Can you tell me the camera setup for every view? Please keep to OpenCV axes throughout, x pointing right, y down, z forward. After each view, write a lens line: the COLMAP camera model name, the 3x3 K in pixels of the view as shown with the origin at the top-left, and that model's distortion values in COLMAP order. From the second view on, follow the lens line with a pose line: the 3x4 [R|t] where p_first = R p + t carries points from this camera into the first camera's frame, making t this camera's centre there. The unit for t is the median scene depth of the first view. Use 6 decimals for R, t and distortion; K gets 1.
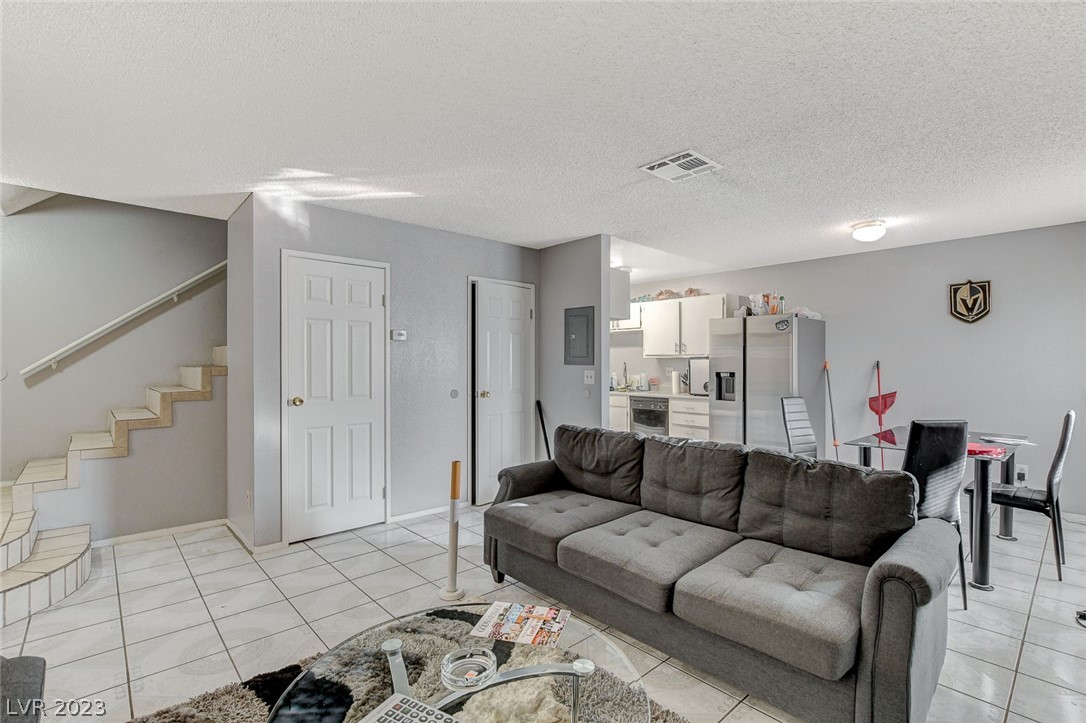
lens RADIAL K [[514.4, 0, 536.8], [0, 514.4, 361.1], [0, 0, 1]] dist [-0.019554, 0.004648]
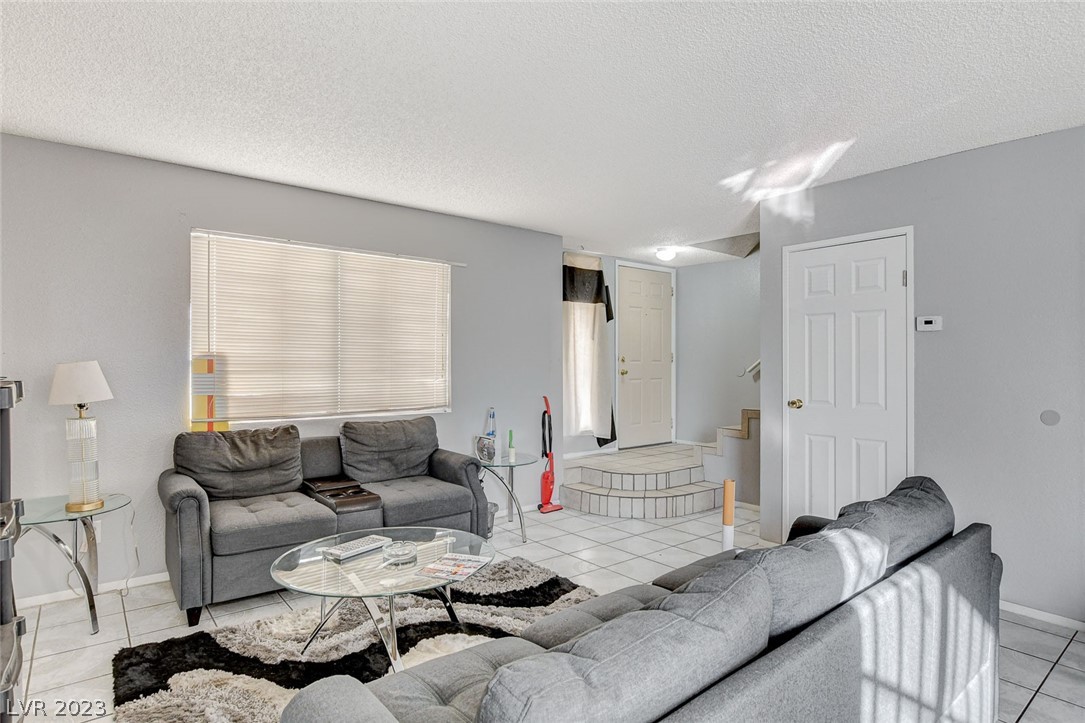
lens RADIAL K [[590.3, 0, 542.3], [0, 590.3, 358.7], [0, 0, 1]] dist [-0.021498, 0.001020]
pose [[-0.078623, -0.009728, -0.996857, 0.662494], [0.001241, 0.999951, -0.009856, 0.005581], [0.996904, -0.002012, -0.078607, 0.622312]]
